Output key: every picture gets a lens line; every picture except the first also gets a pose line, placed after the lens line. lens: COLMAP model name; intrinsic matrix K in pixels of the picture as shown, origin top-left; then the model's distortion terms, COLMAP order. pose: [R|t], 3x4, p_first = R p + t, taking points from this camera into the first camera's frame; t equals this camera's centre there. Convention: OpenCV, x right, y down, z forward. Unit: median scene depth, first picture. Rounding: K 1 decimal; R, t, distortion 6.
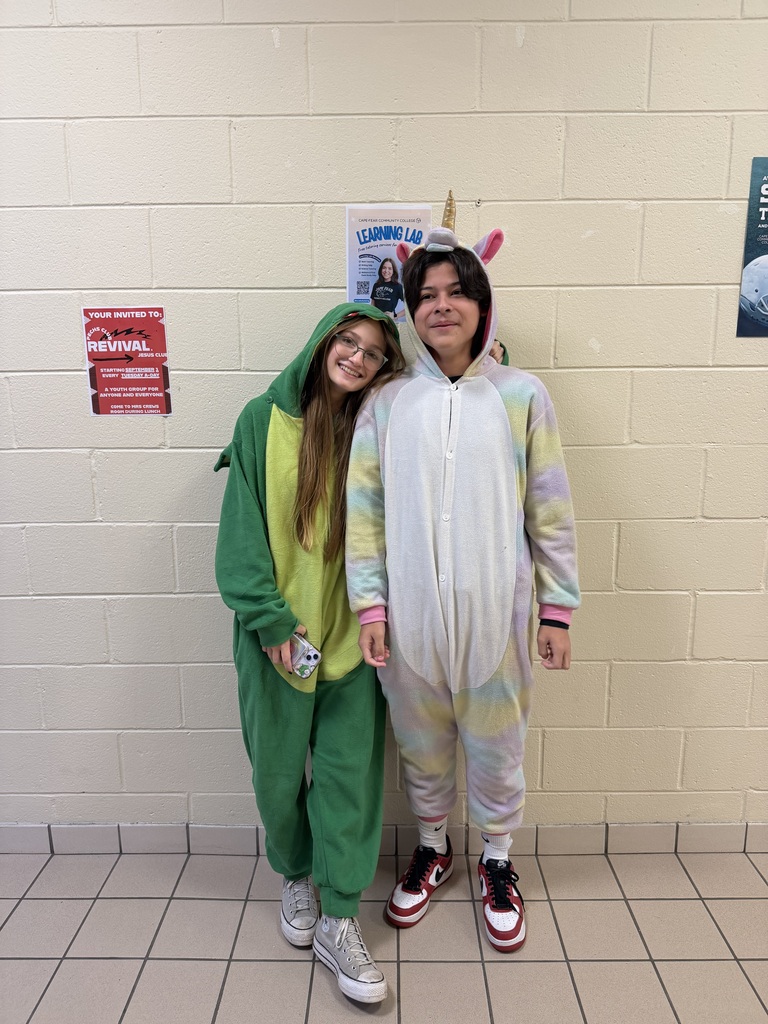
lens RADIAL K [[729.8, 0, 396.8], [0, 729.8, 516.5], [0, 0, 1]] dist [-0.004480, -0.009357]
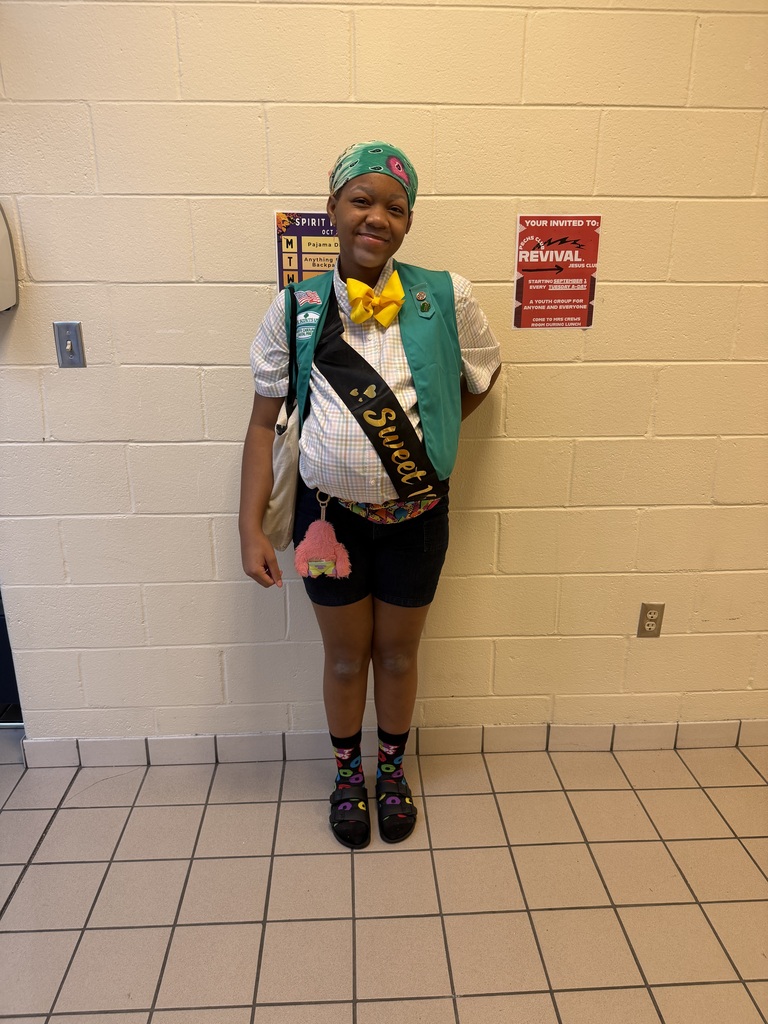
lens RADIAL K [[729.8, 0, 378.9], [0, 729.8, 509.4], [0, 0, 1]] dist [-0.004480, -0.009357]
pose [[0.998268, -0.013327, 0.057303, -0.670345], [0.007082, 0.994143, 0.107838, -0.002516], [-0.058404, -0.107246, 0.992516, 0.003385]]
